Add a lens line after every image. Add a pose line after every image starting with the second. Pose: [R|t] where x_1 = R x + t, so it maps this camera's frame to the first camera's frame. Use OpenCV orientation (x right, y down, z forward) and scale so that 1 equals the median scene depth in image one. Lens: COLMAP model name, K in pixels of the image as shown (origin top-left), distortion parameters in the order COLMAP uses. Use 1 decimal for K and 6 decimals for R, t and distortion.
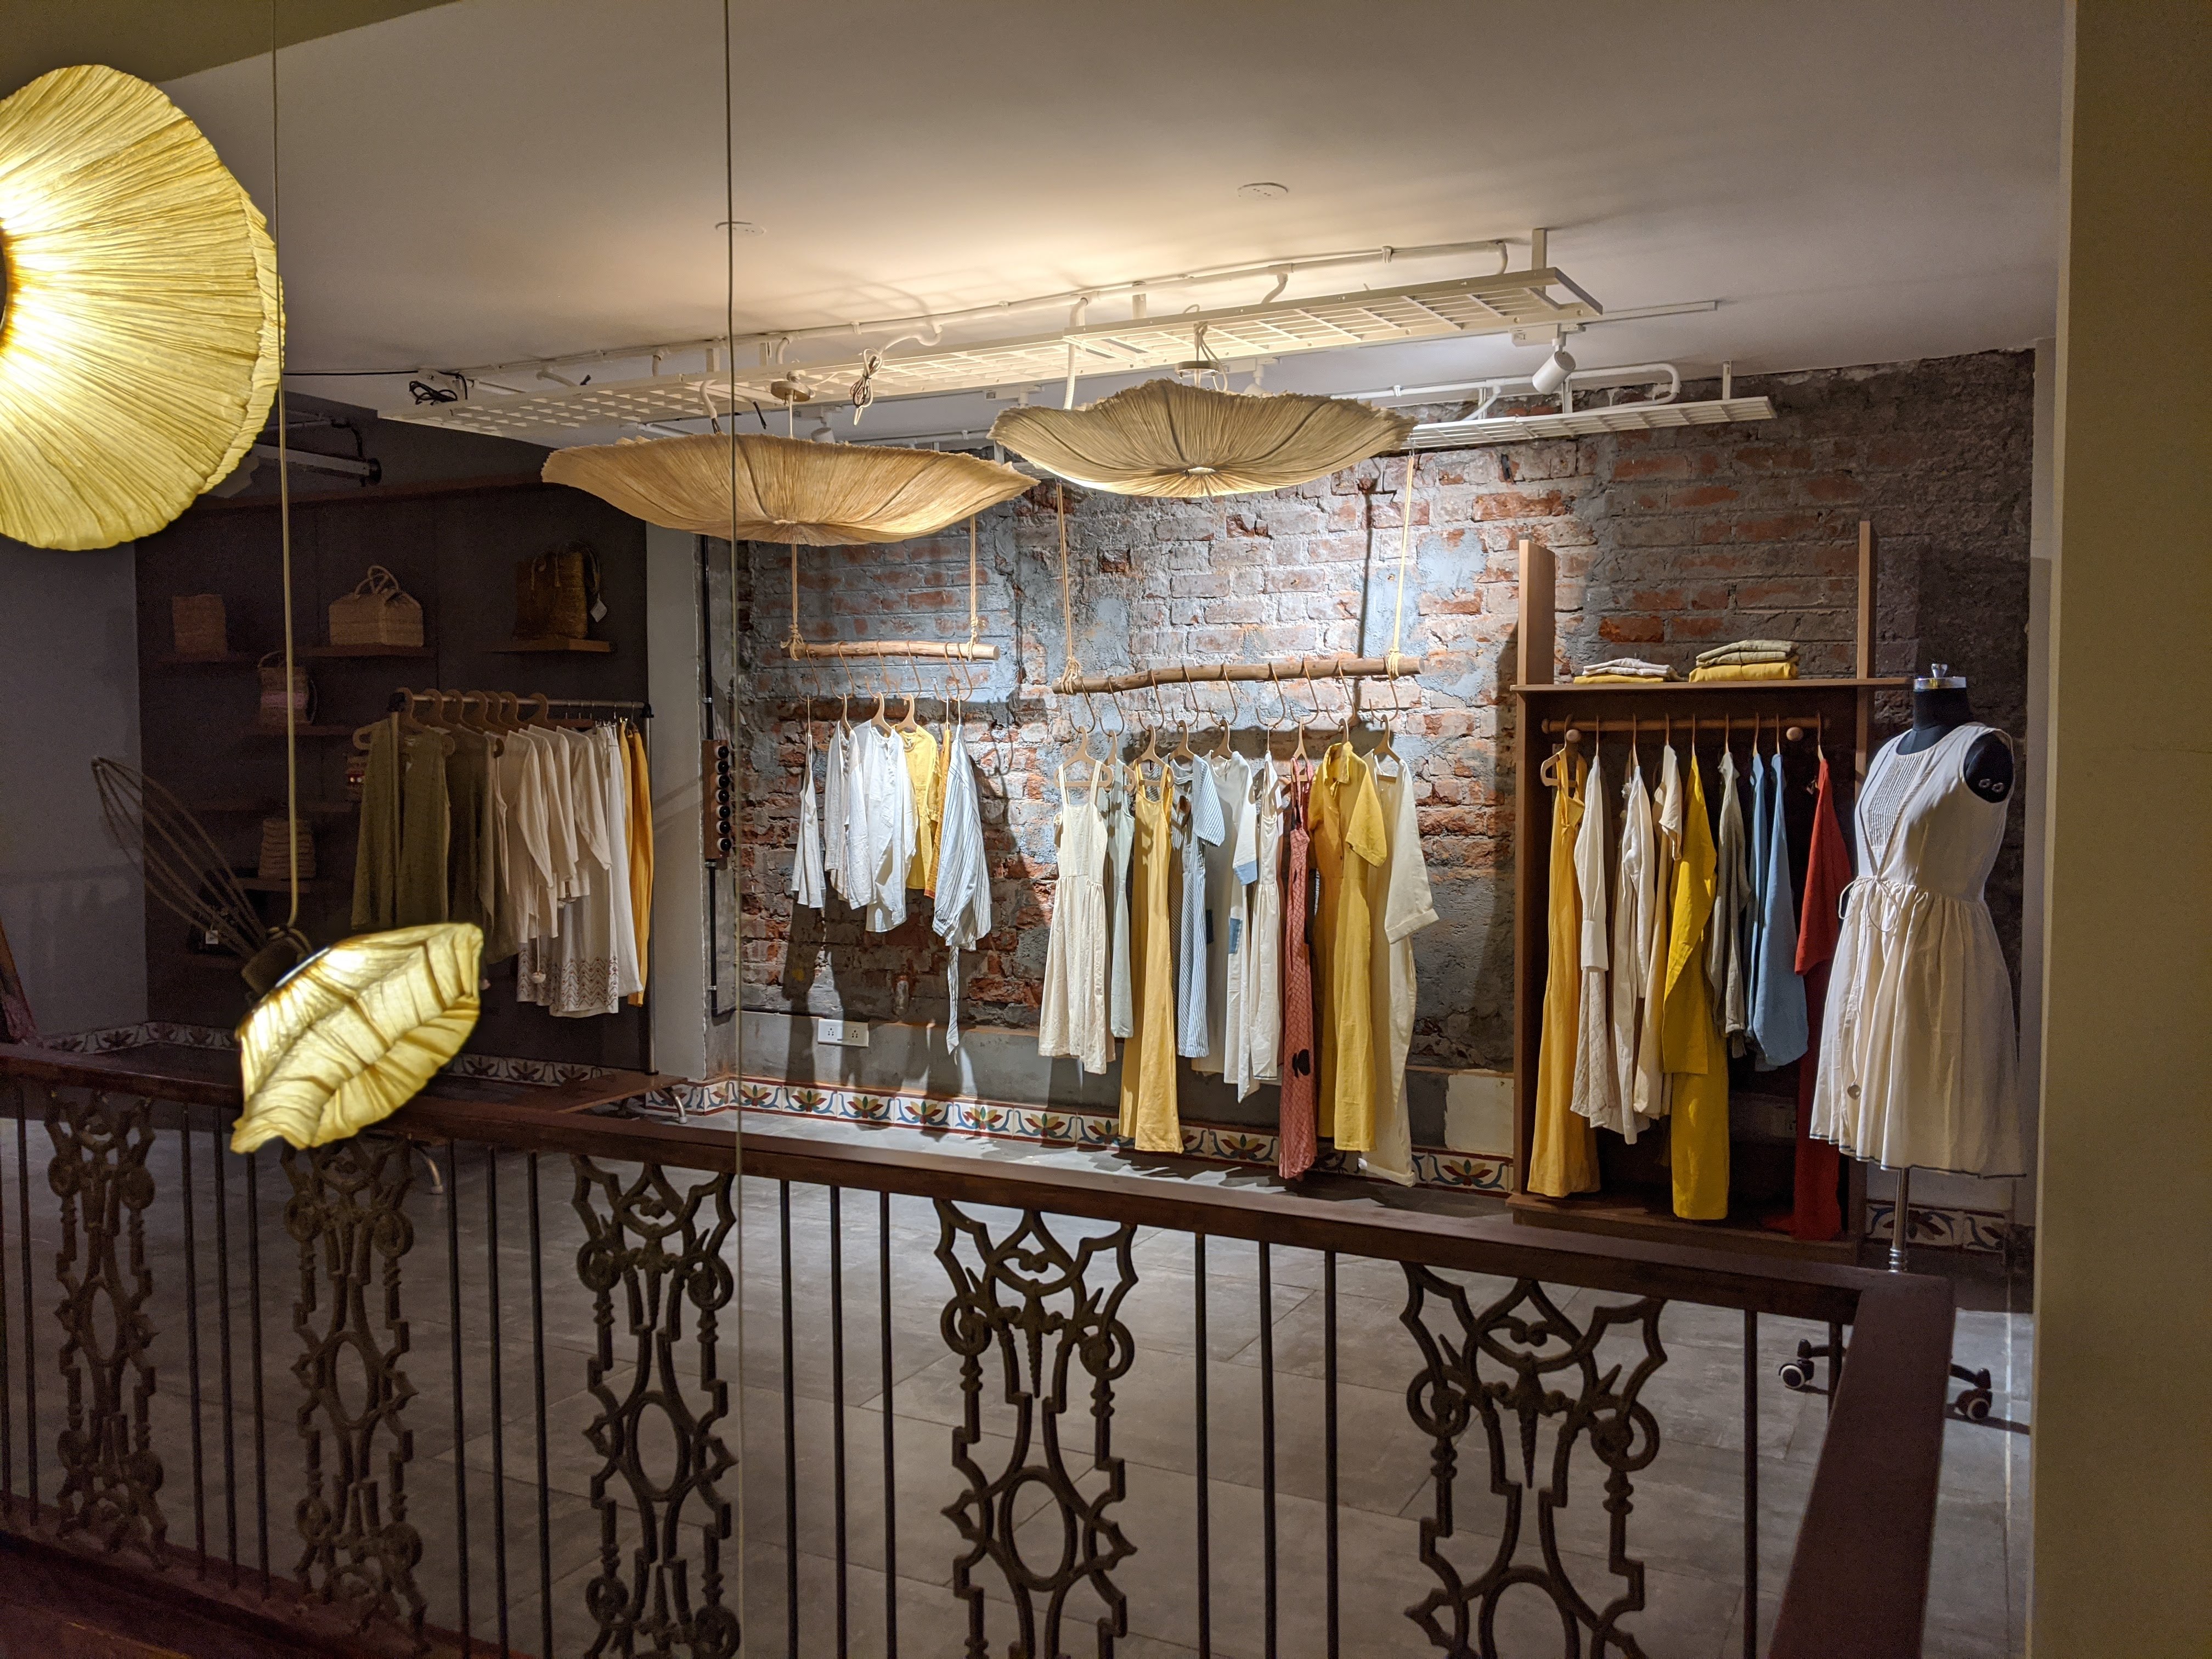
lens RADIAL K [[1748.8, 0, 1104.9], [0, 1748.8, 835.6], [0, 0, 1]] dist [0.158508, -0.338690]
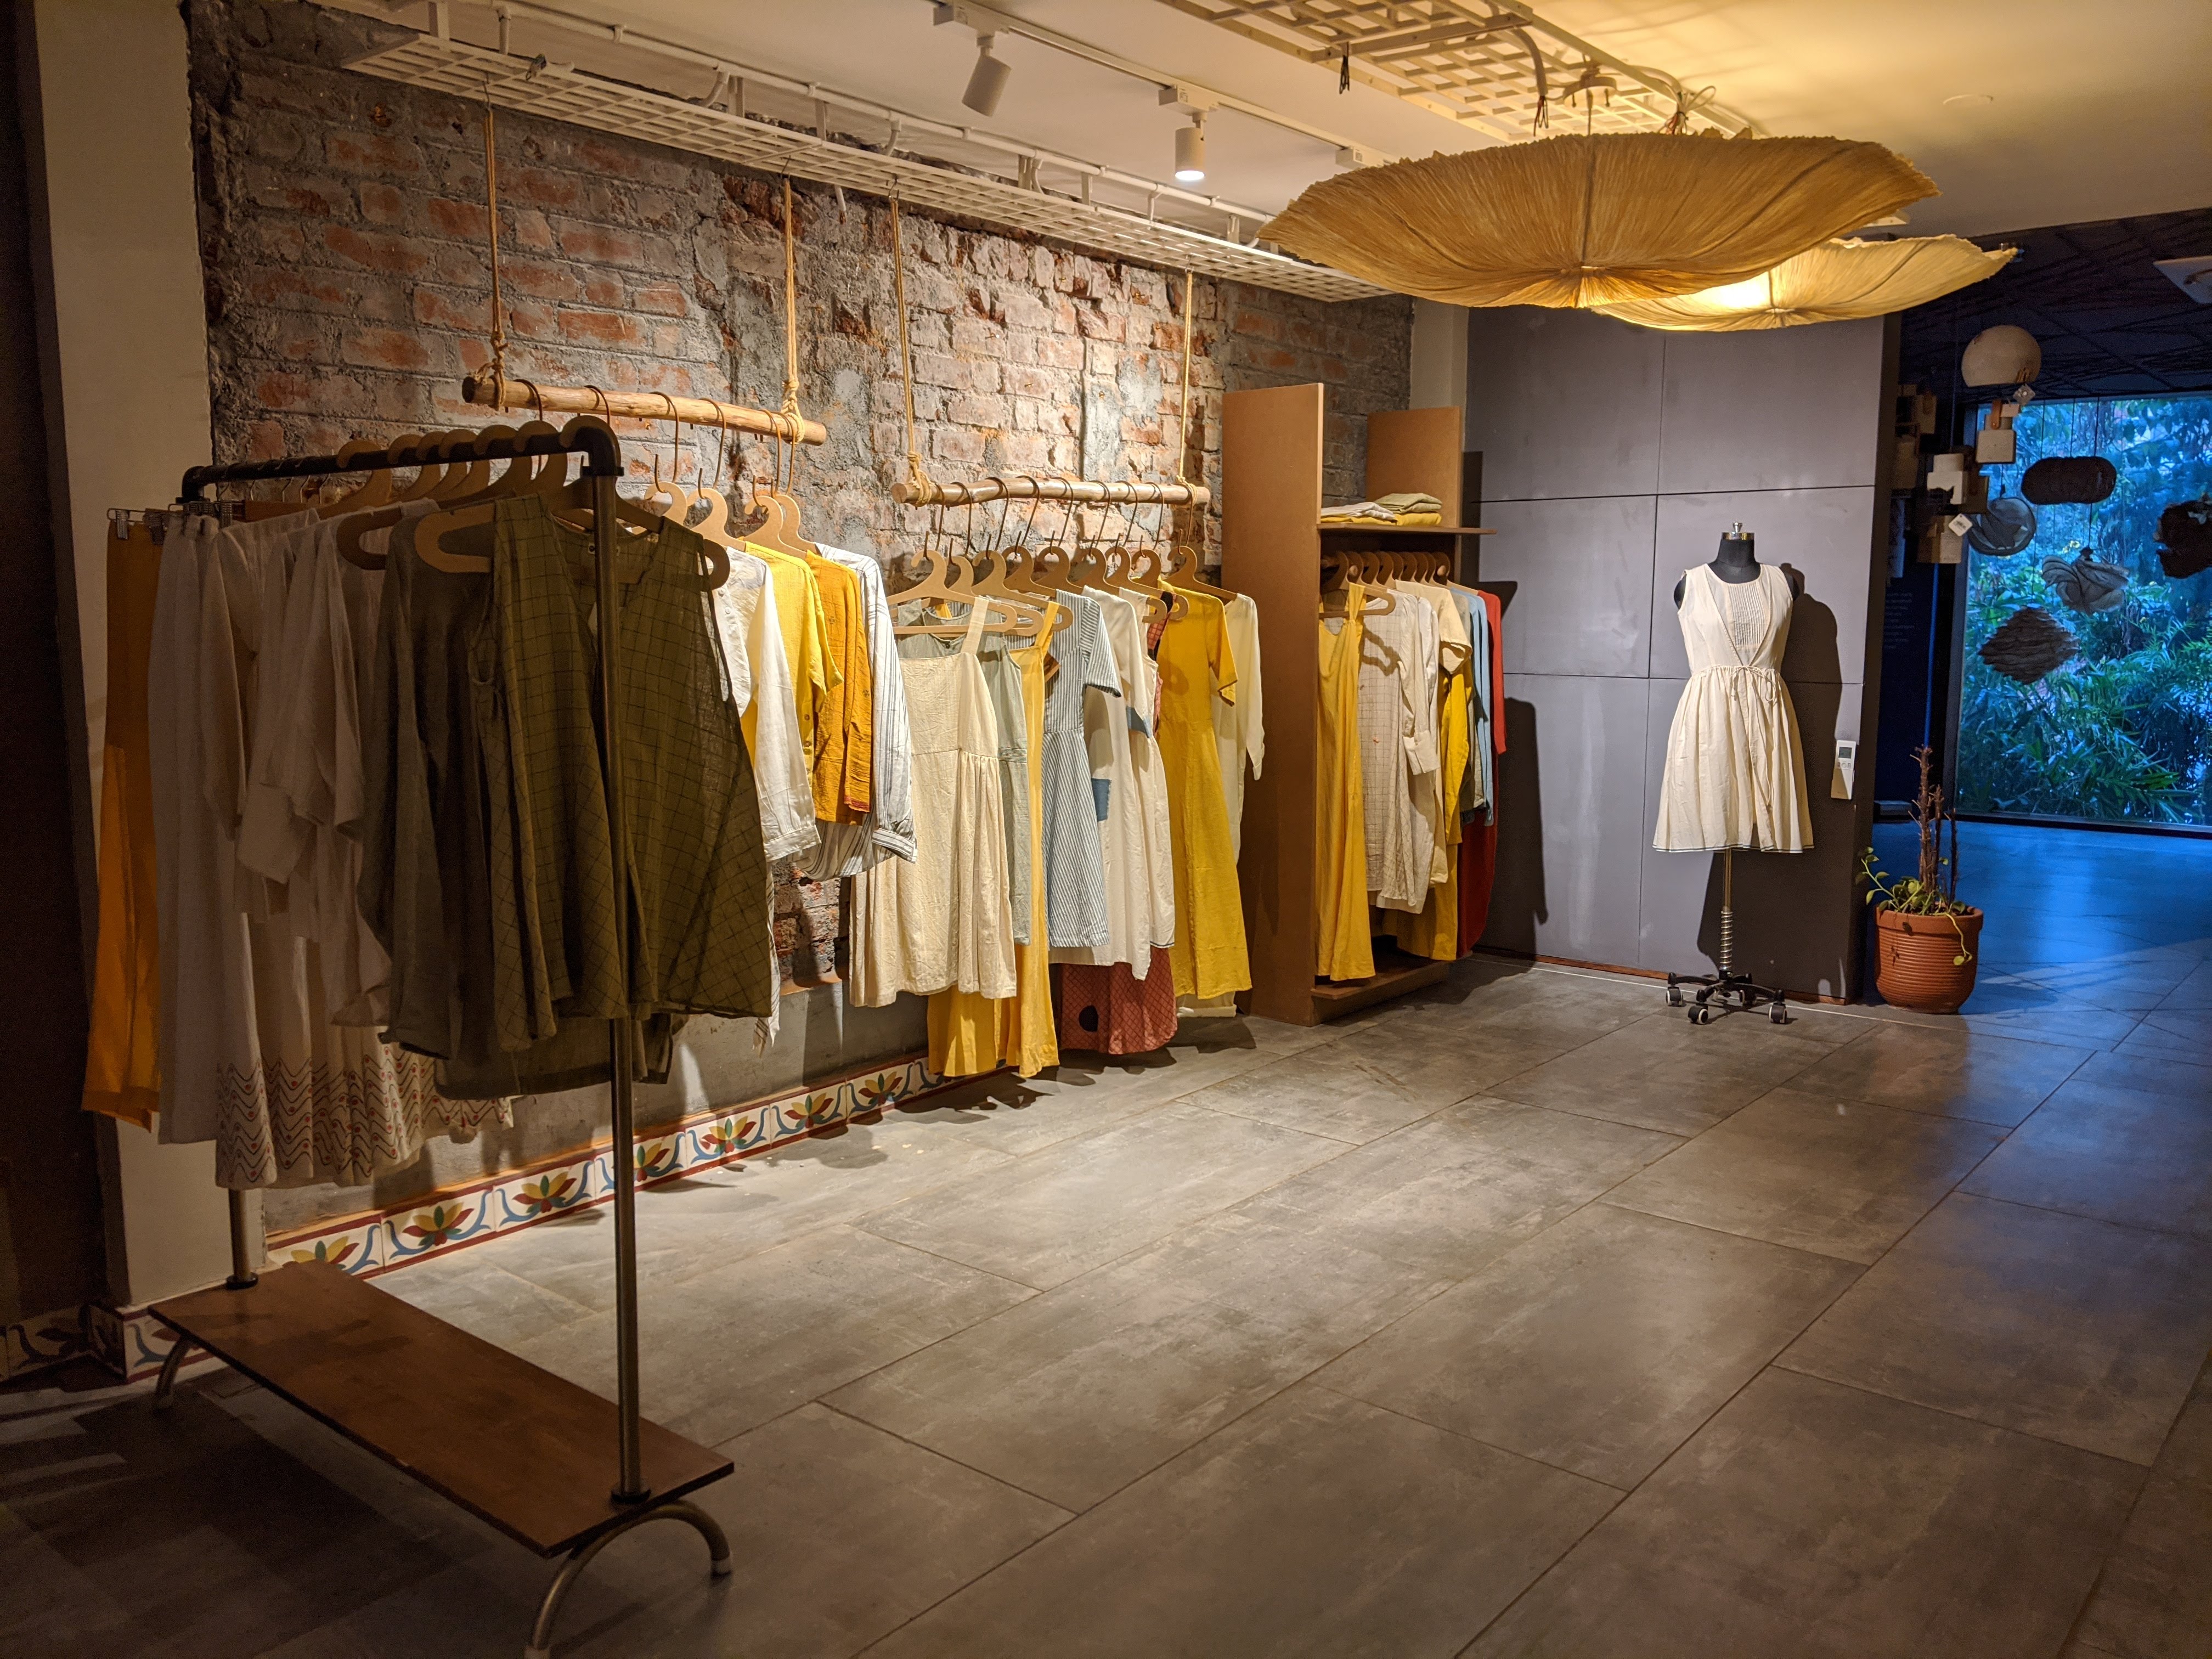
lens RADIAL K [[1749.3, 0, 1106.0], [0, 1749.3, 829.5], [0, 0, 1]] dist [0.123953, -0.327581]
pose [[0.213790, -0.132182, 0.967895, -0.738850], [0.048285, 0.991022, 0.124675, -0.034953], [-0.975686, 0.020080, 0.218253, 0.778051]]
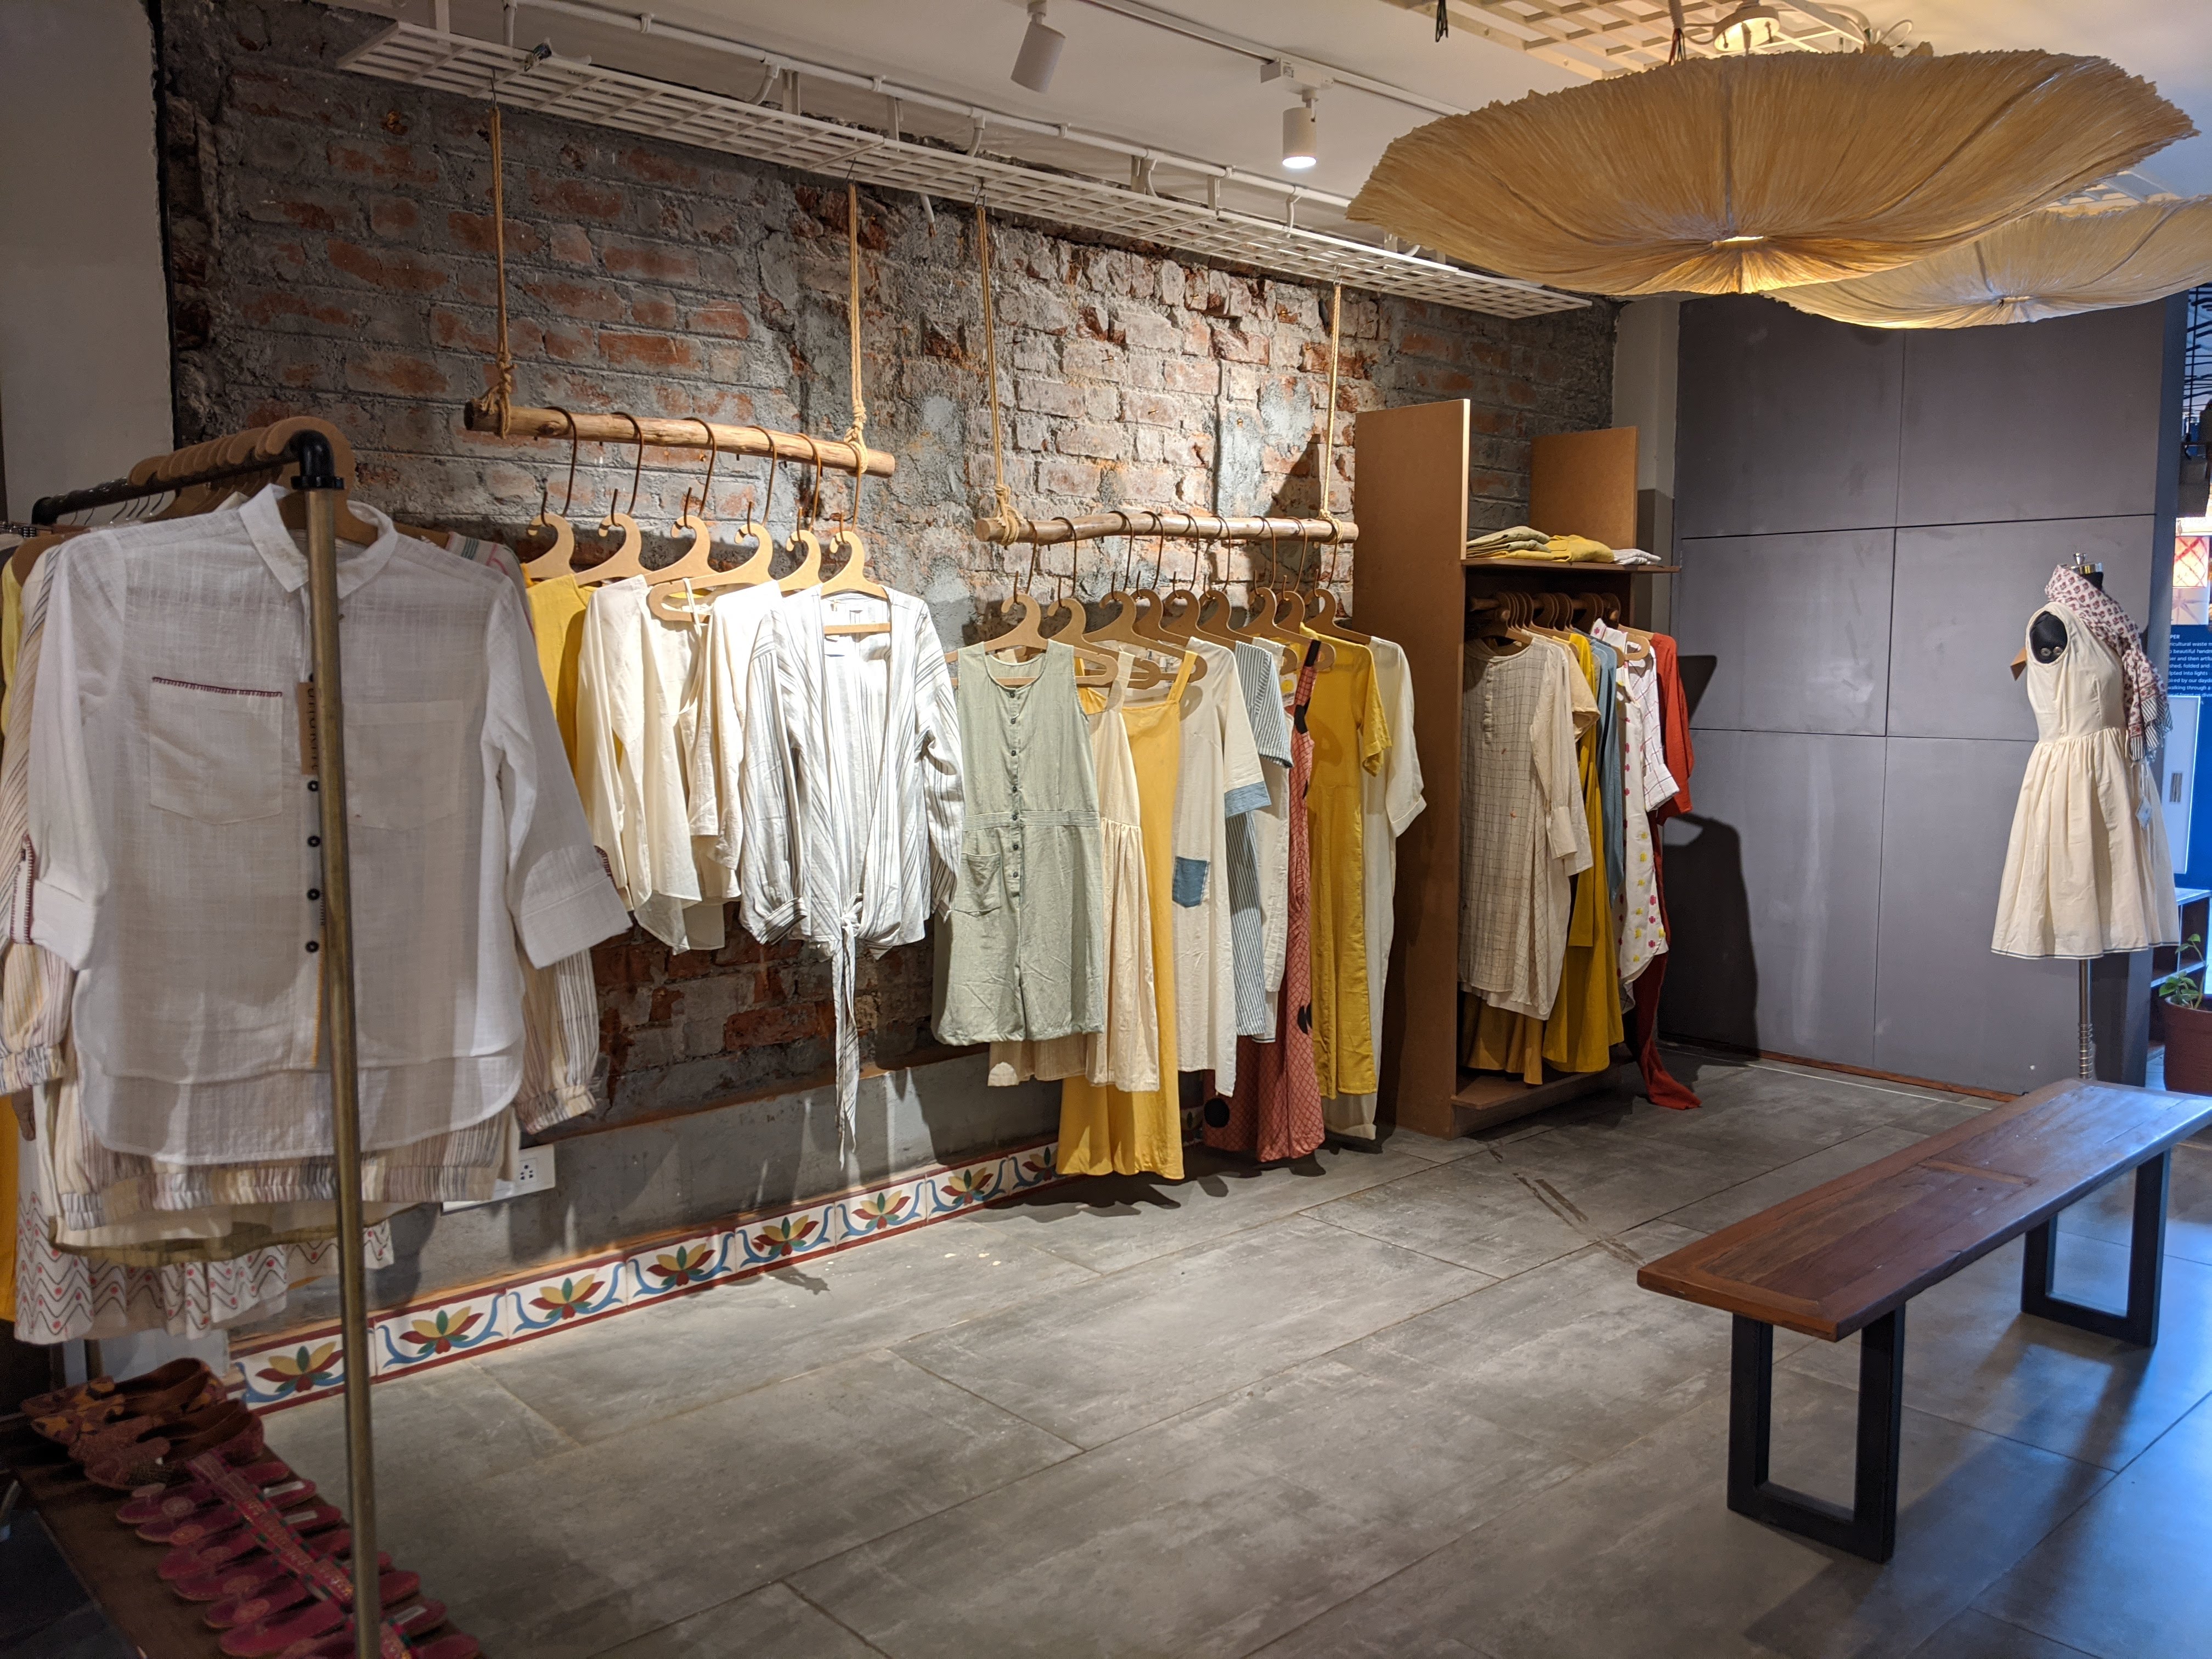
lens RADIAL K [[1757.3, 0, 1120.7], [0, 1757.3, 837.9], [0, 0, 1]] dist [0.115842, -0.307209]
pose [[0.346229, -0.102867, 0.932493, -0.642478], [0.049011, 0.994596, 0.091521, -0.029134], [-0.936869, 0.014015, 0.349400, 0.740471]]
